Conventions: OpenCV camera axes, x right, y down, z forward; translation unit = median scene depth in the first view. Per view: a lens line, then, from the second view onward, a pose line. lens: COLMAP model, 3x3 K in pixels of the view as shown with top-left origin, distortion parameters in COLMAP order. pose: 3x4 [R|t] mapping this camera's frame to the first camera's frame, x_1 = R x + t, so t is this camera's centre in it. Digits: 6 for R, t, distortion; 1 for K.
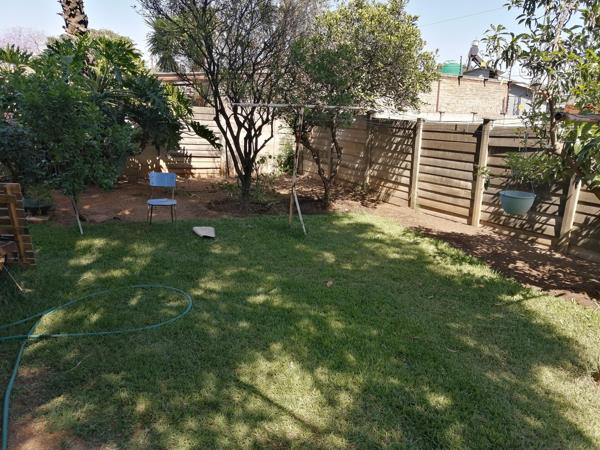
lens RADIAL K [[477.1, 0, 300.0], [0, 477.1, 225.0], [0, 0, 1]] dist [-0.032142, 0.072343]
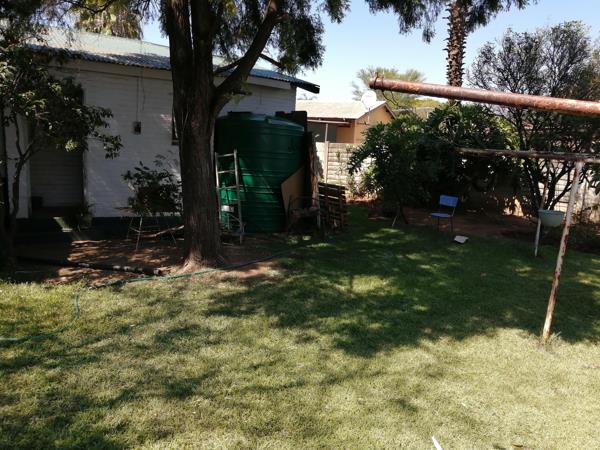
lens RADIAL K [[477.1, 0, 300.0], [0, 477.1, 225.0], [0, 0, 1]] dist [-0.032142, 0.072343]
pose [[0.604136, 0.161526, -0.780339, 0.572325], [-0.244822, 0.969504, 0.011141, 0.072938], [0.758341, 0.184313, 0.625258, -0.194708]]
